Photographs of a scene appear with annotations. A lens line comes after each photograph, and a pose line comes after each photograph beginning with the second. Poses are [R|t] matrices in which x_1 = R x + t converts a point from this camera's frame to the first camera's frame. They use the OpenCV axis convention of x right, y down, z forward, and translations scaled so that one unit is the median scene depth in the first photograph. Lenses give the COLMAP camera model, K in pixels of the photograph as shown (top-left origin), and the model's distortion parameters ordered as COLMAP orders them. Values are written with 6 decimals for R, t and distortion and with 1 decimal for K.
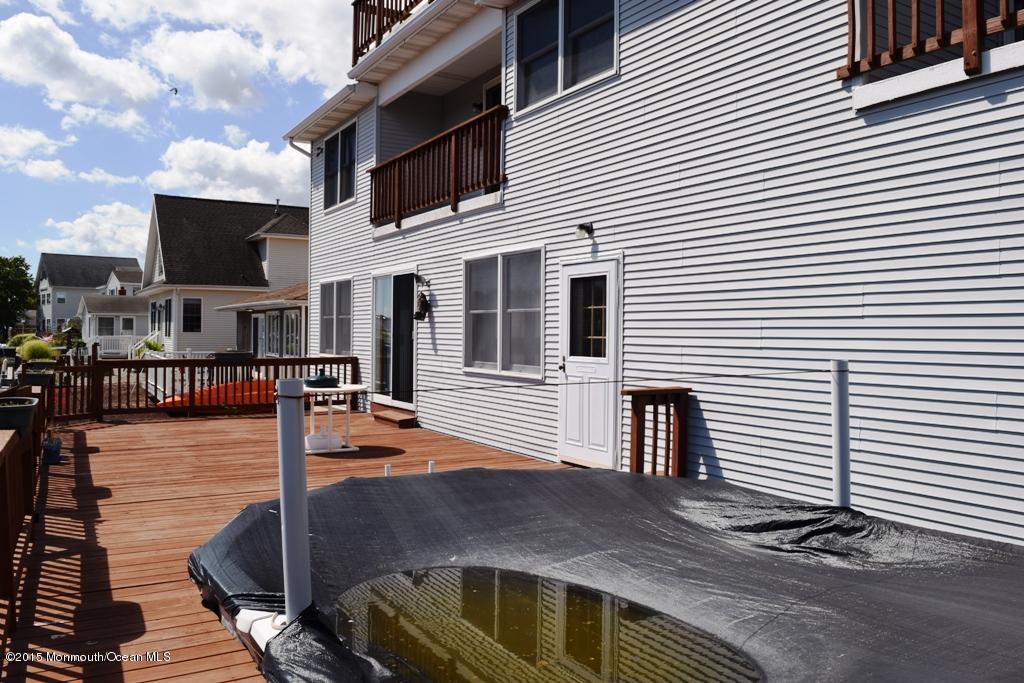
lens RADIAL K [[802.3, 0, 508.7], [0, 802.3, 347.6], [0, 0, 1]] dist [-0.092342, 0.025229]
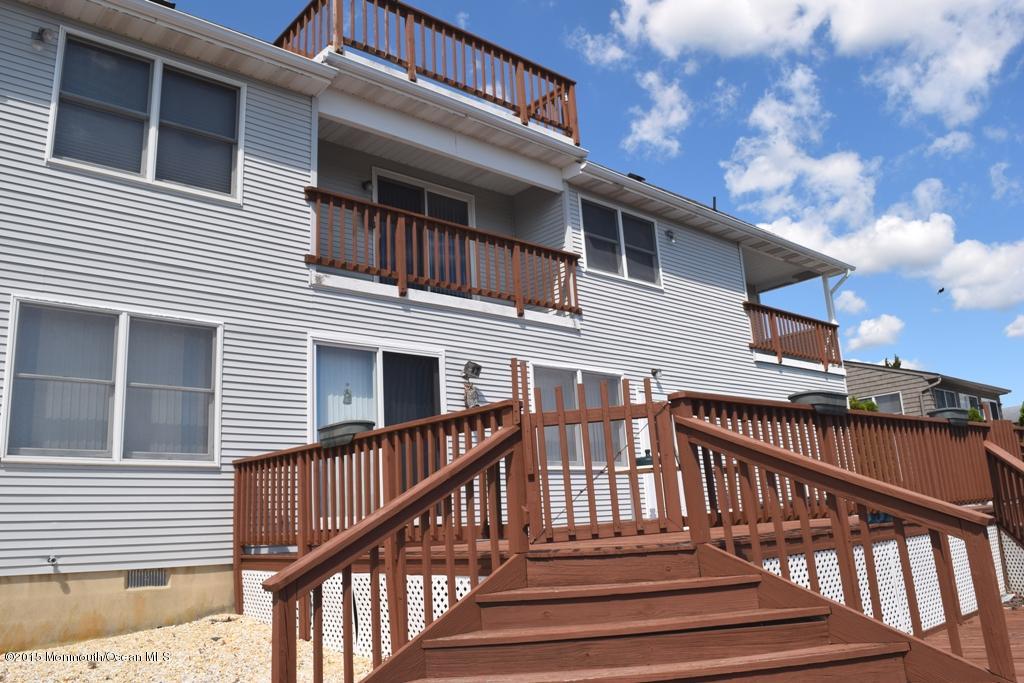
lens RADIAL K [[802.3, 0, 516.1], [0, 802.3, 340.5], [0, 0, 1]] dist [-0.092342, 0.025229]
pose [[-0.203014, 0.224011, 0.953207, -1.190683], [0.072918, 0.974235, -0.213423, 0.094810], [-0.976457, 0.026178, -0.214118, 1.388059]]
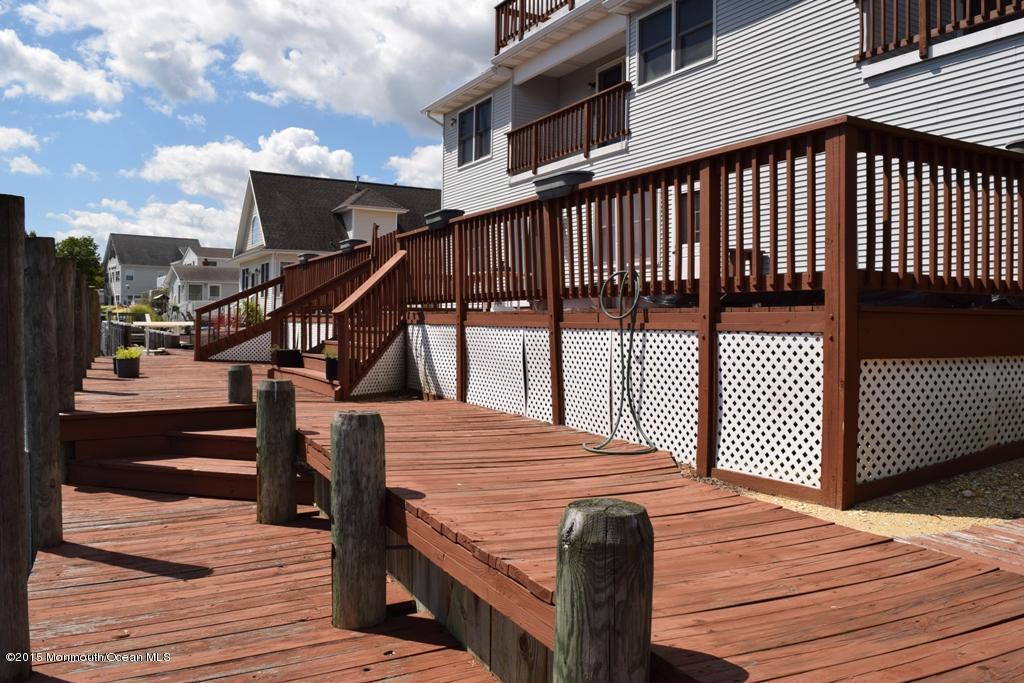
lens RADIAL K [[802.3, 0, 511.6], [0, 802.3, 340.5], [0, 0, 1]] dist [-0.092342, 0.025229]
pose [[0.999459, 0.002202, -0.032819, -0.172873], [-0.002032, 0.999984, 0.005200, 0.164470], [0.032830, -0.005131, 0.999448, -0.467619]]
